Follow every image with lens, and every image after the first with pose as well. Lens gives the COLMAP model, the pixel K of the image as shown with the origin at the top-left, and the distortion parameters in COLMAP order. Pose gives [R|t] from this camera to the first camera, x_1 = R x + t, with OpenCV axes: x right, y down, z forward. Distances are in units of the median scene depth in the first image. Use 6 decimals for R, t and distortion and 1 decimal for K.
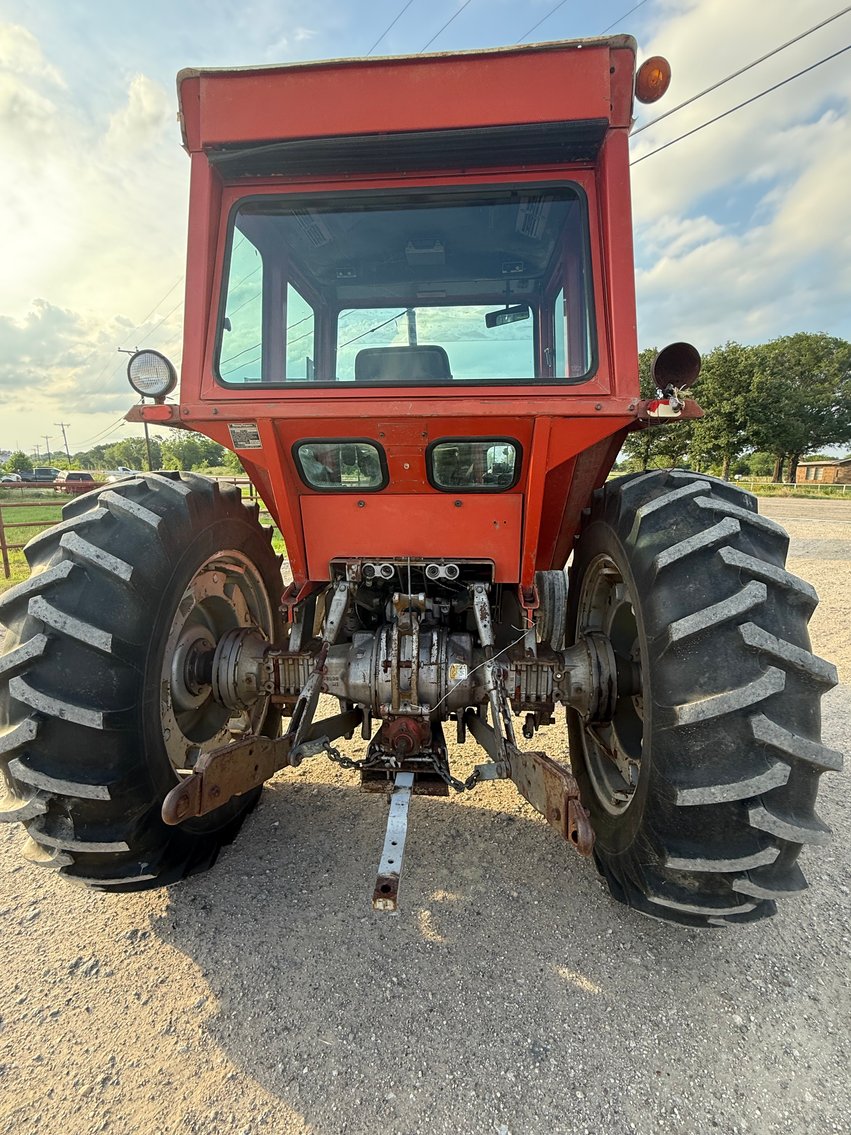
lens RADIAL K [[453.4, 0, 426.0], [0, 453.4, 565.3], [0, 0, 1]] dist [0.000190, 0.000263]
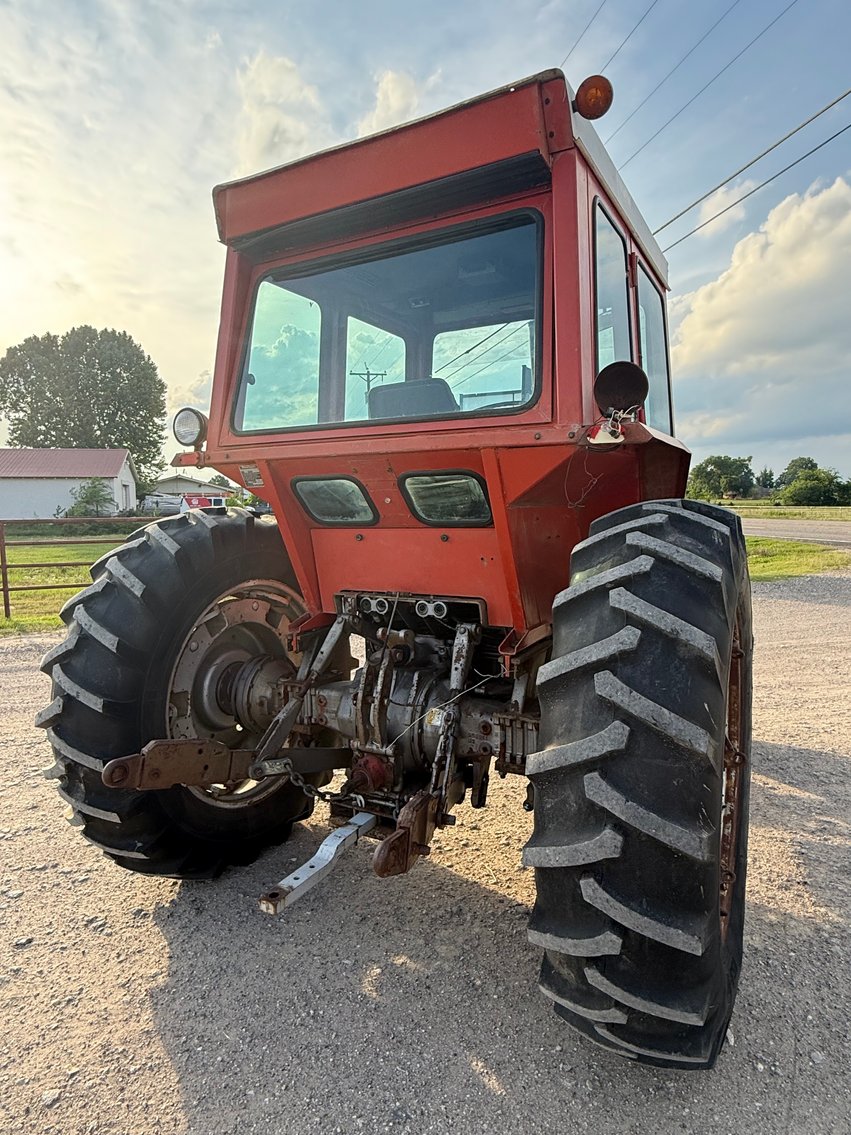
lens RADIAL K [[562.1, 0, 425.4], [0, 562.1, 575.7], [0, 0, 1]] dist [0.000516, 0.000826]
pose [[0.931017, 0.035004, -0.363293, 0.533369], [-0.061525, 0.996197, -0.061687, 0.020152], [0.359752, 0.079784, 0.929630, -0.121180]]
